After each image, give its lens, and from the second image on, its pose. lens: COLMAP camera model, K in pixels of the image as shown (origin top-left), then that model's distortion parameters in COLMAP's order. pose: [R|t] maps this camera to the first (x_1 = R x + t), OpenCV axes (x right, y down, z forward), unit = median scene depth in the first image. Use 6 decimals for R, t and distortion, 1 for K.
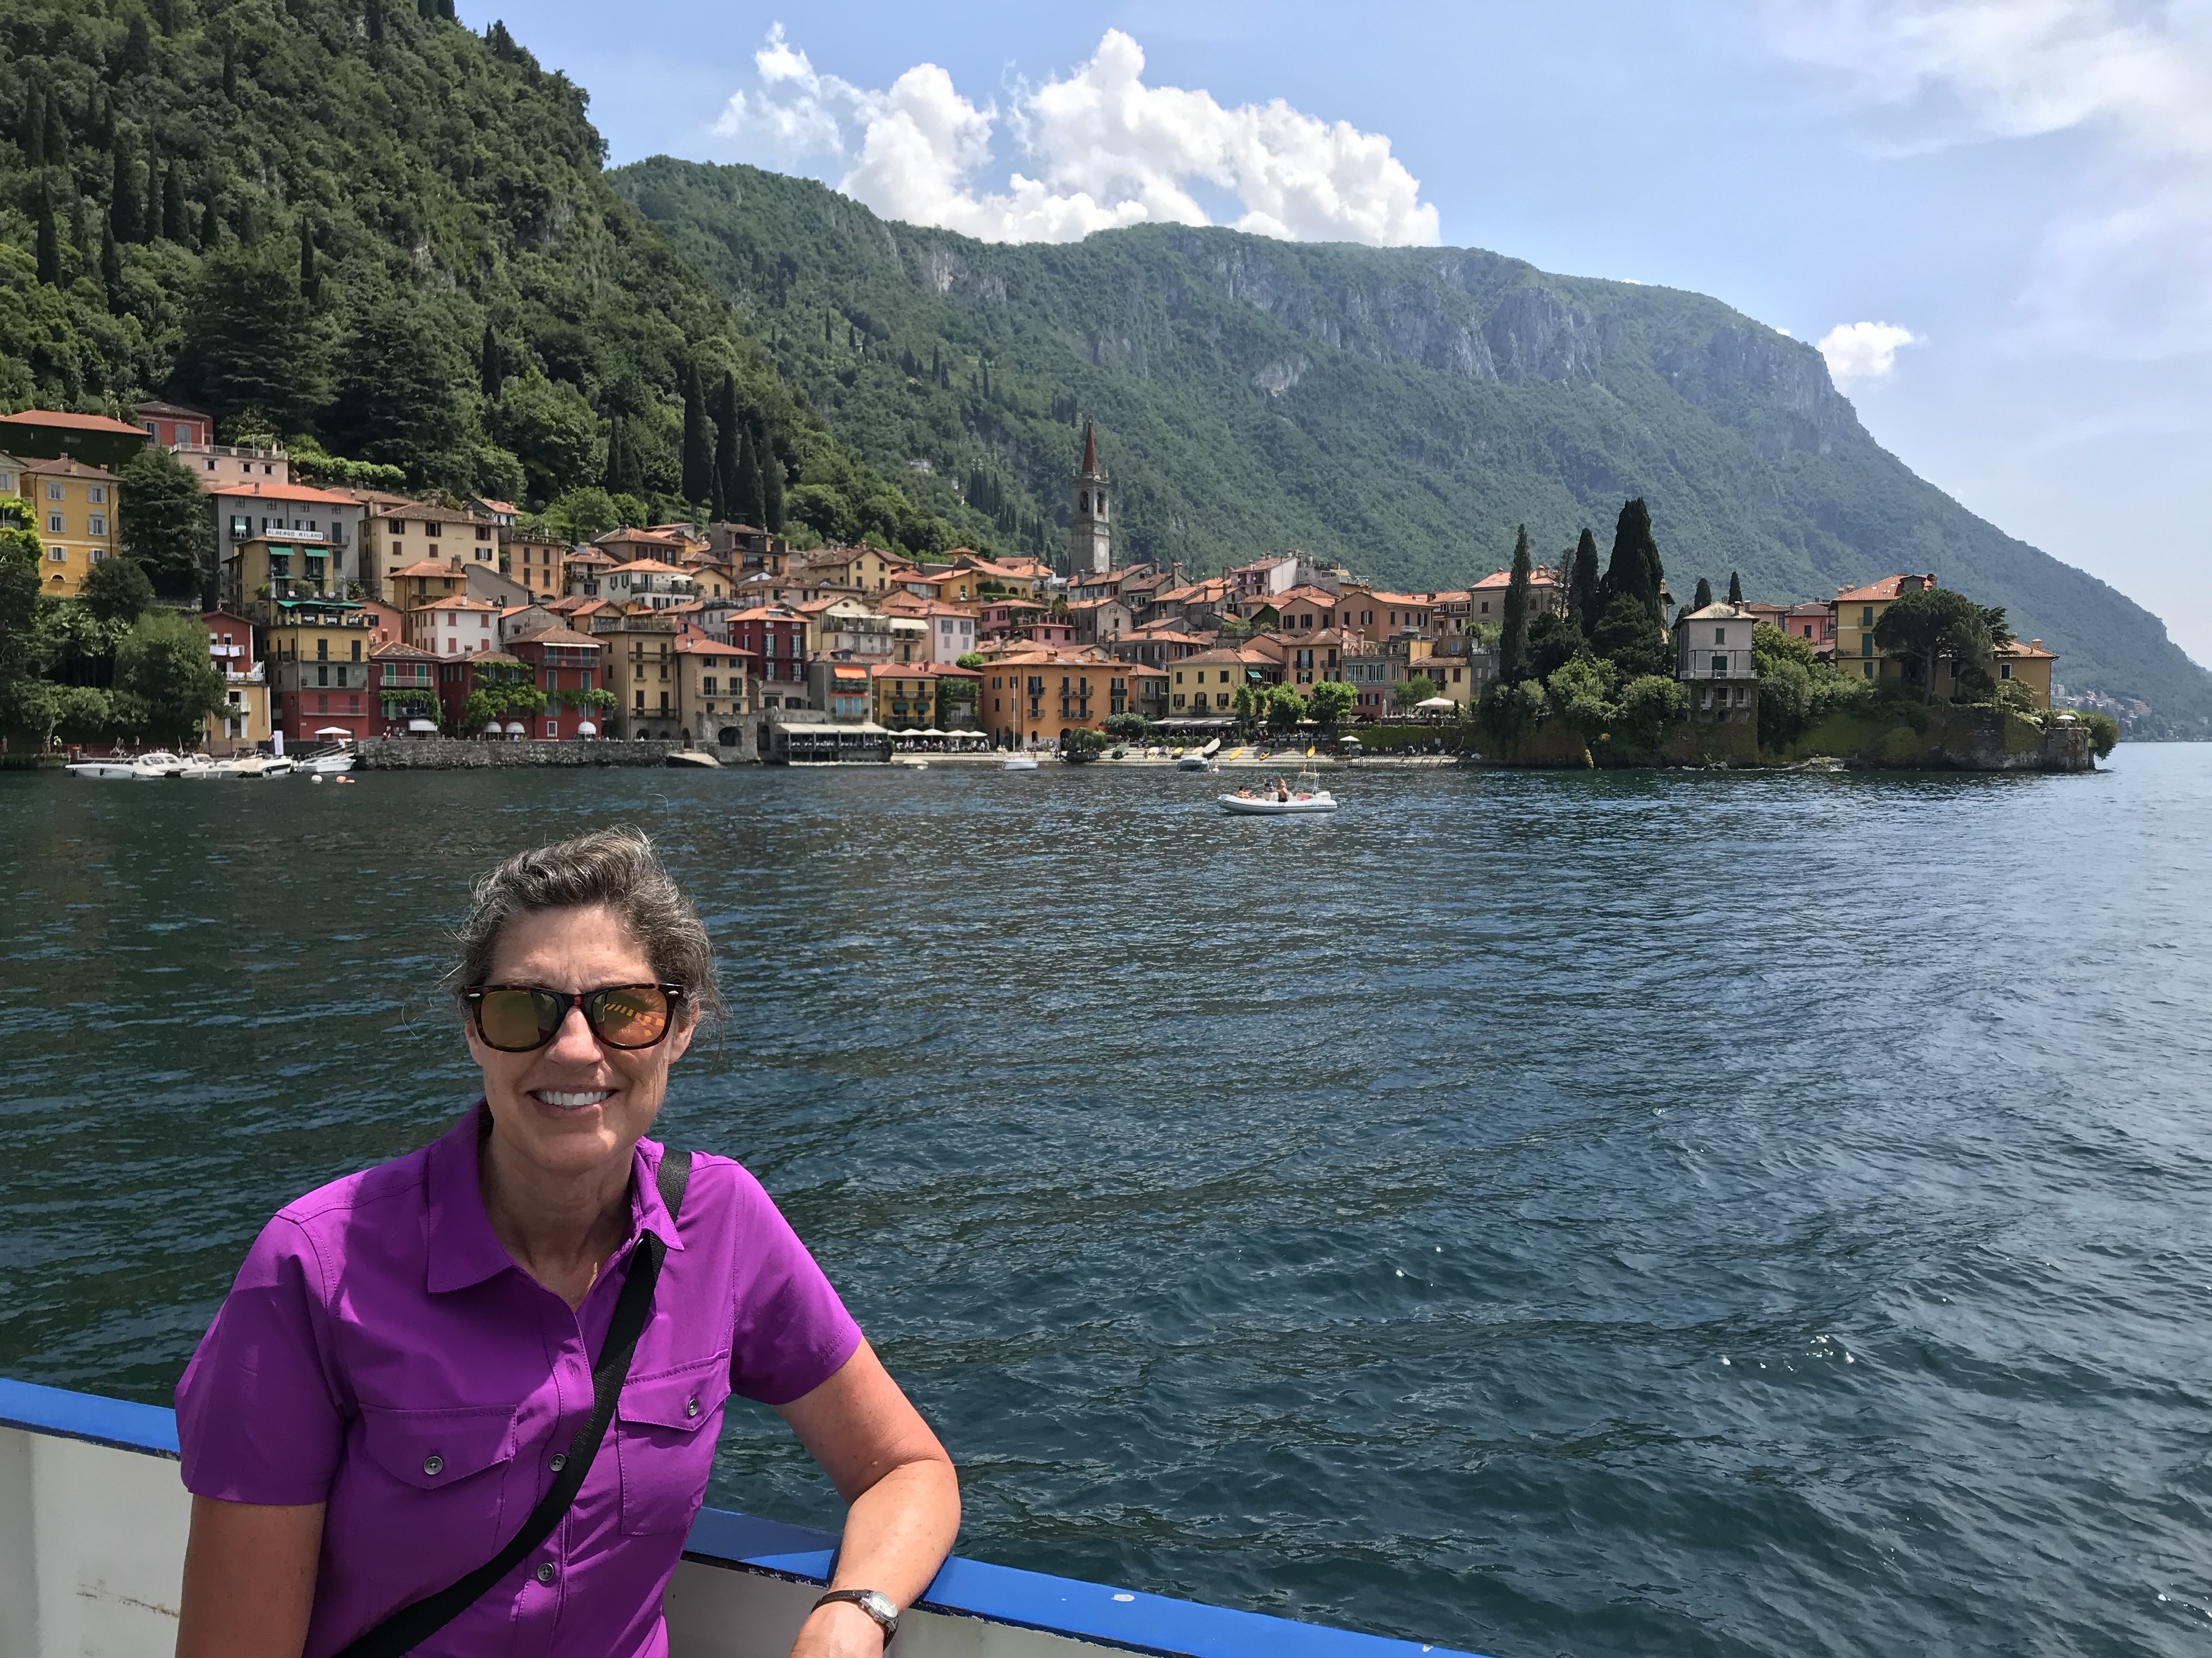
lens RADIAL K [[1791.7, 0, 1105.4], [0, 1791.7, 829.2], [0, 0, 1]] dist [0.000328, -0.000830]
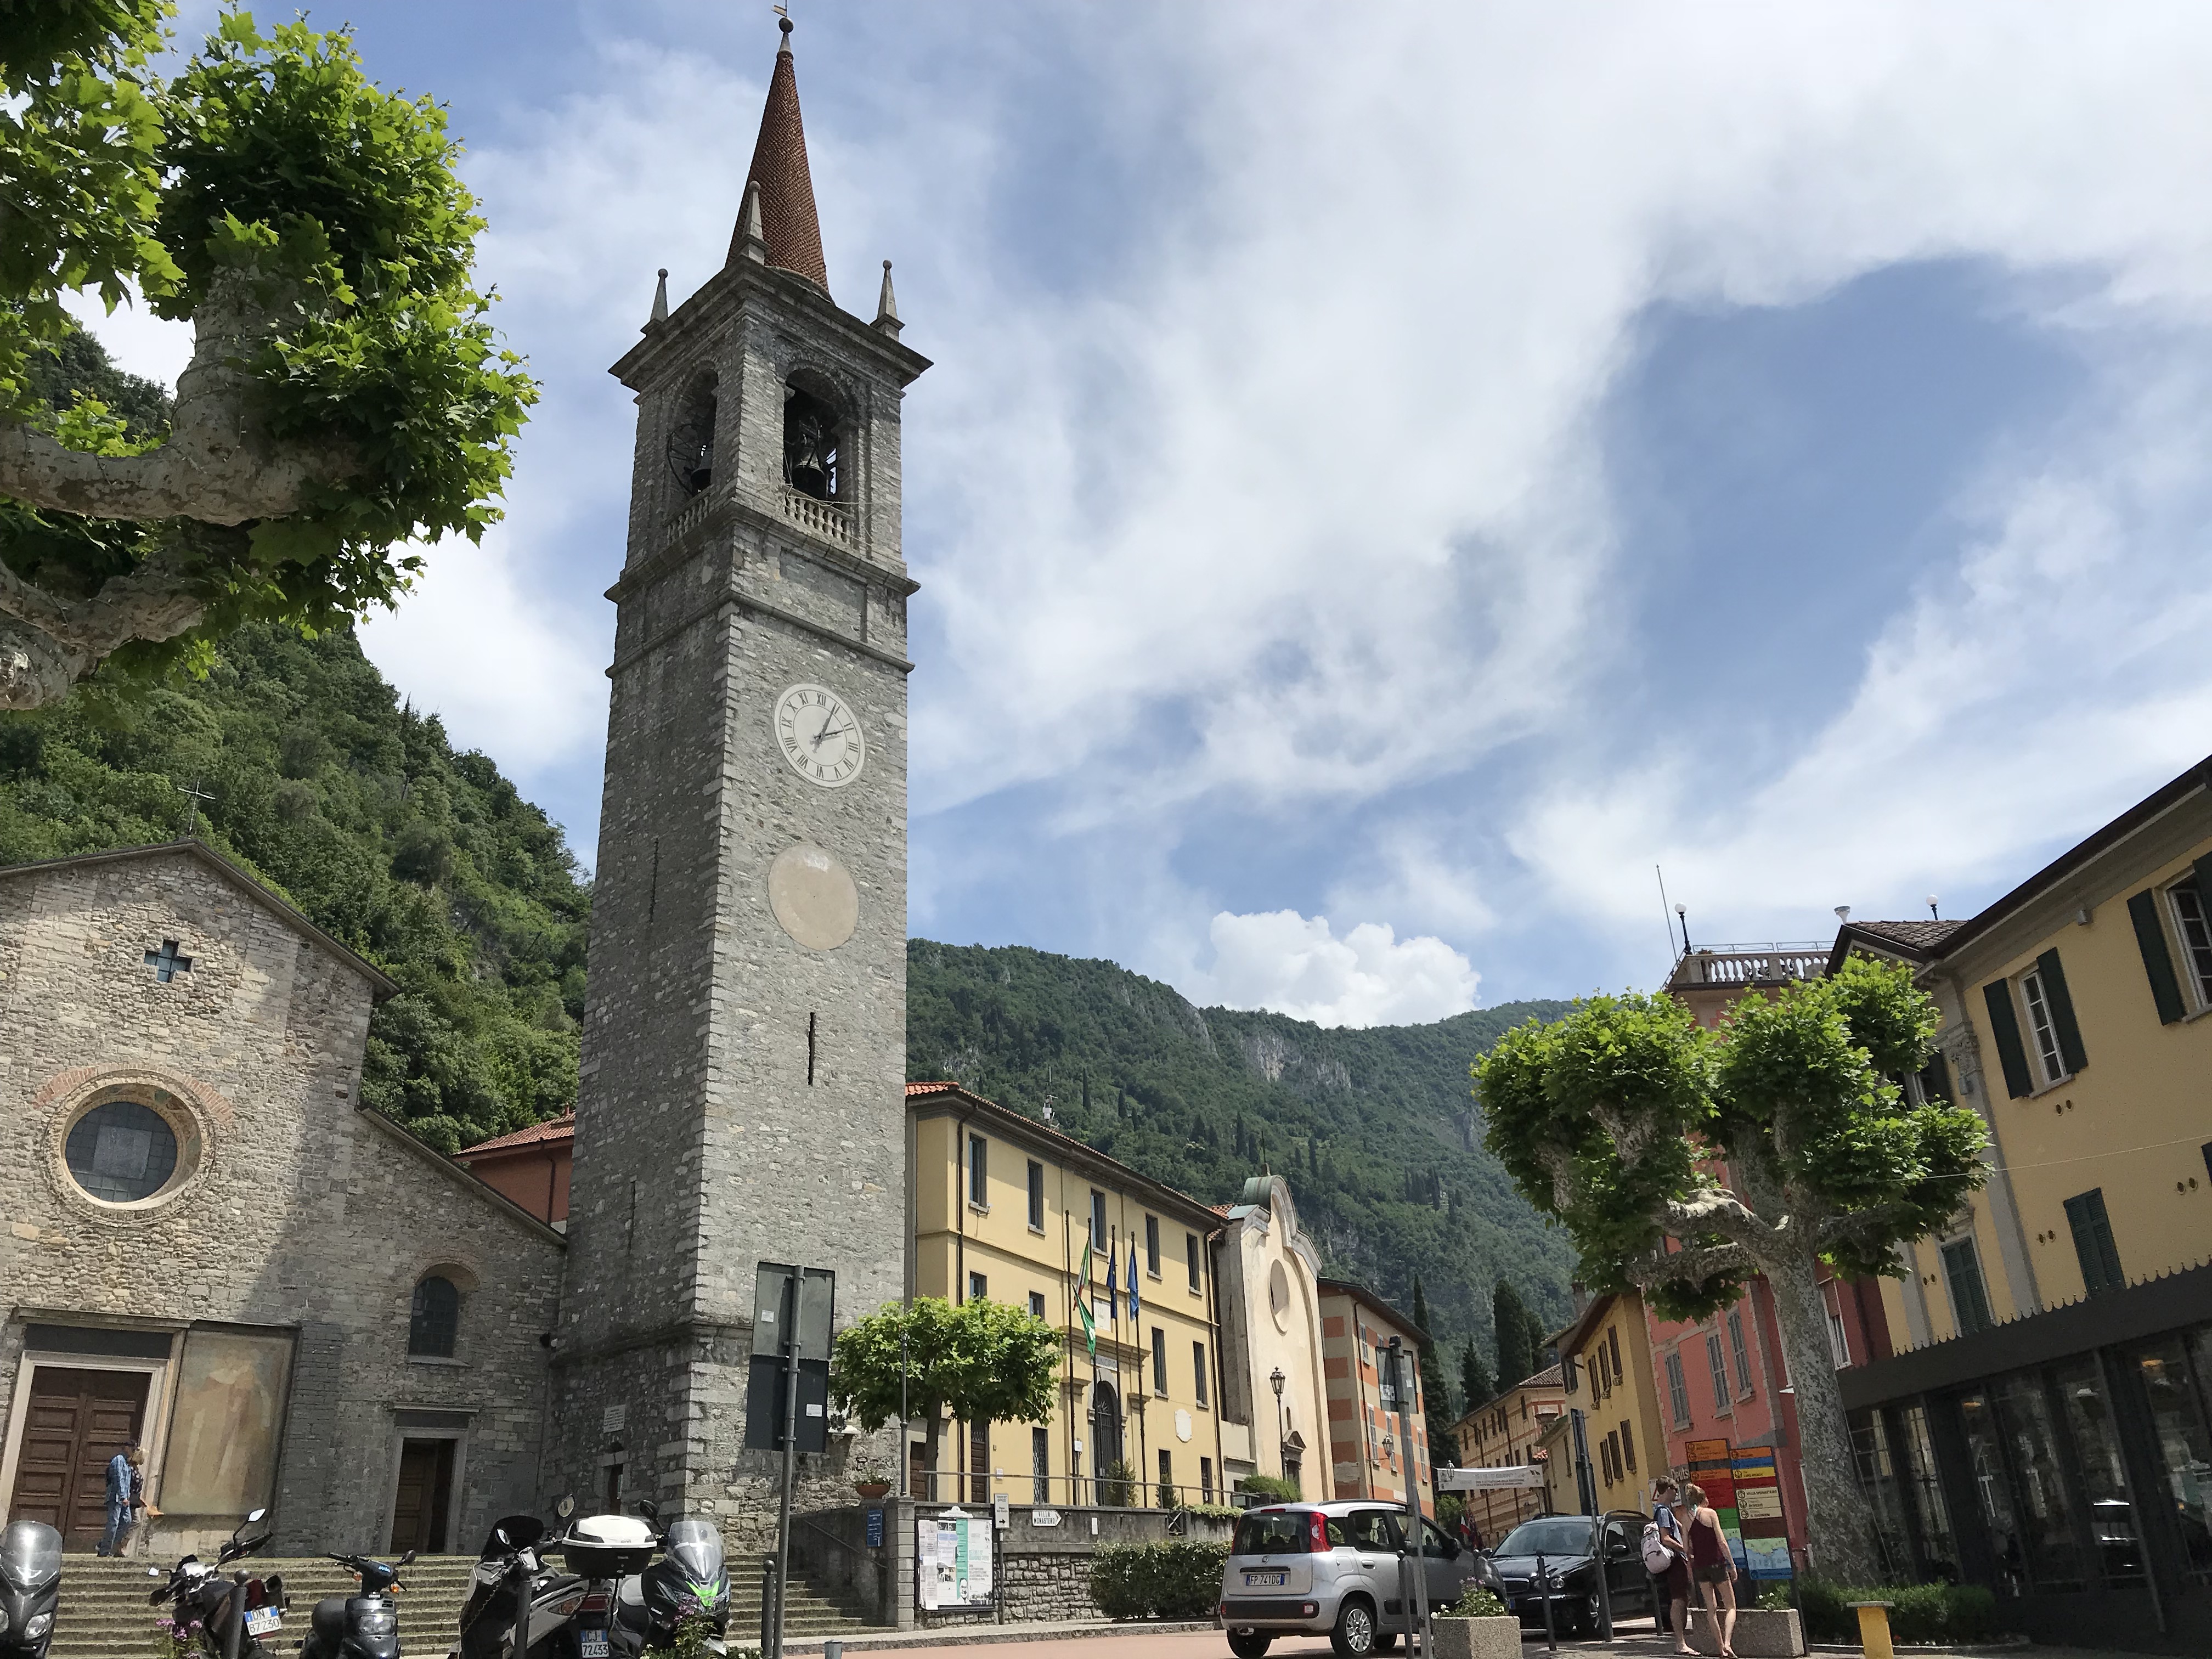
lens RADIAL K [[1791.9, 0, 1102.3], [0, 1791.9, 828.4], [0, 0, 1]] dist [0.000328, -0.000830]
pose [[0.973231, -0.129221, -0.190061, 0.008750], [0.028622, 0.888675, -0.457644, -0.024838], [0.228040, 0.439953, 0.868585, 0.230069]]
